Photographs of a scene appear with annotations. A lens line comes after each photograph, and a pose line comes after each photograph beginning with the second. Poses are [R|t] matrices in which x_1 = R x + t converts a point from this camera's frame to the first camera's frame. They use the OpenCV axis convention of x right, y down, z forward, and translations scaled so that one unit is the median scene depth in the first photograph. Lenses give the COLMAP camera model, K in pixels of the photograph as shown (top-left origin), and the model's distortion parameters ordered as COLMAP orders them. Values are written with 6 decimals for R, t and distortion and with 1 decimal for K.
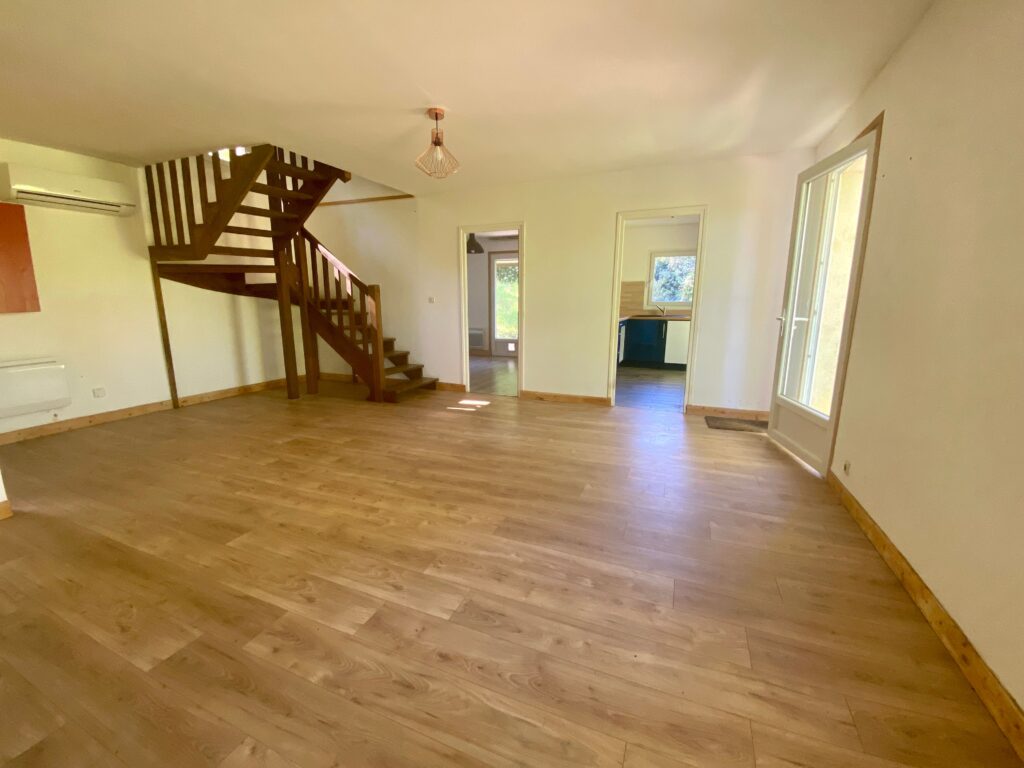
lens RADIAL K [[413.7, 0, 510.5], [0, 413.7, 378.9], [0, 0, 1]] dist [0.020645, -0.019182]
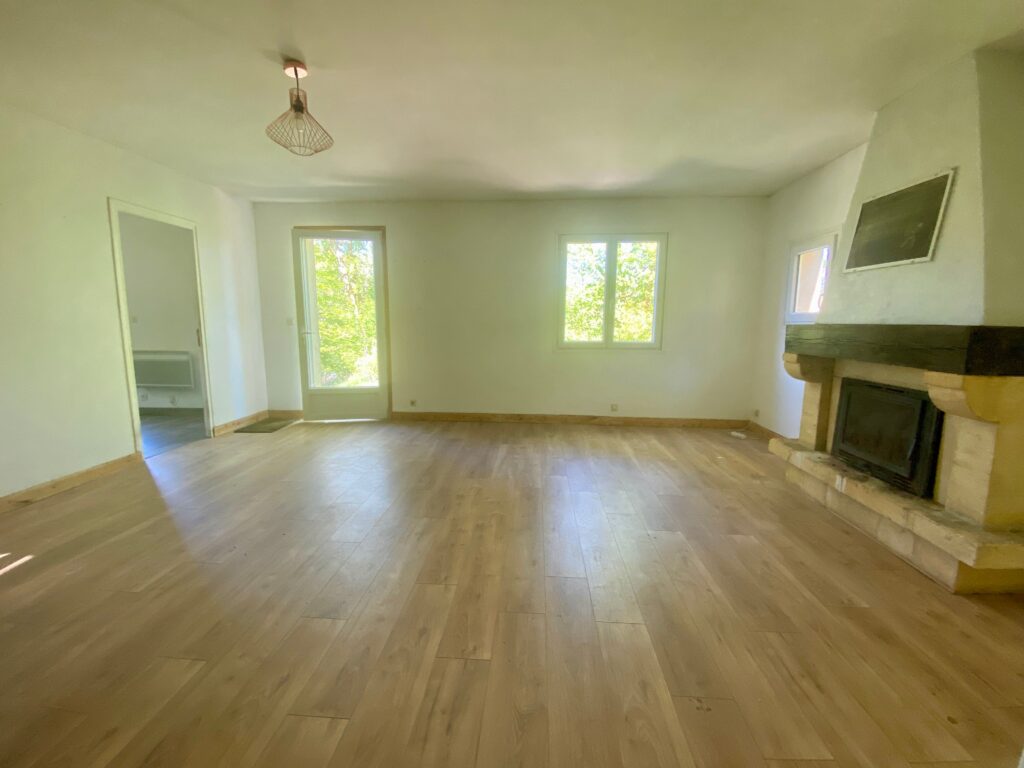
lens RADIAL K [[413.7, 0, 510.5], [0, 413.7, 378.9], [0, 0, 1]] dist [0.020645, -0.019182]
pose [[-0.324084, -0.127771, 0.937360, -1.193531], [0.166772, 0.967604, 0.189553, -0.199050], [-0.931212, 0.217757, -0.292276, 1.095202]]
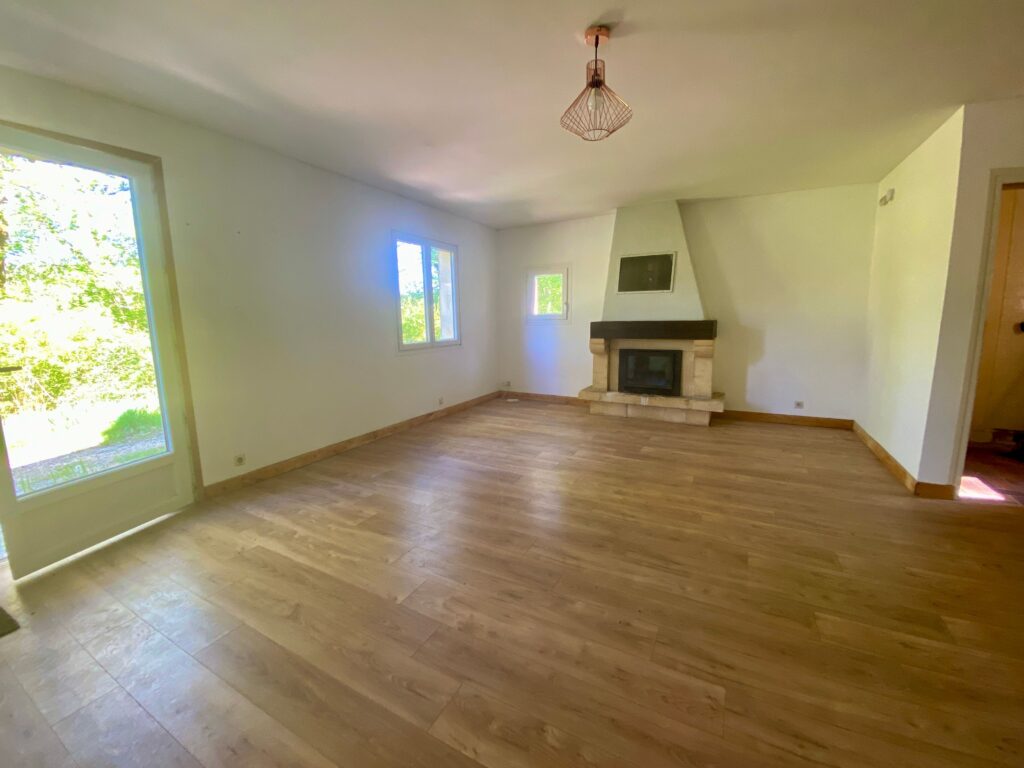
lens RADIAL K [[413.7, 0, 510.5], [0, 413.7, 378.9], [0, 0, 1]] dist [0.020645, -0.019182]
pose [[-0.995478, -0.002244, 0.094966, -0.120185], [0.029298, 0.943731, 0.329413, -0.401625], [-0.090362, 0.330706, -0.939398, 1.983118]]
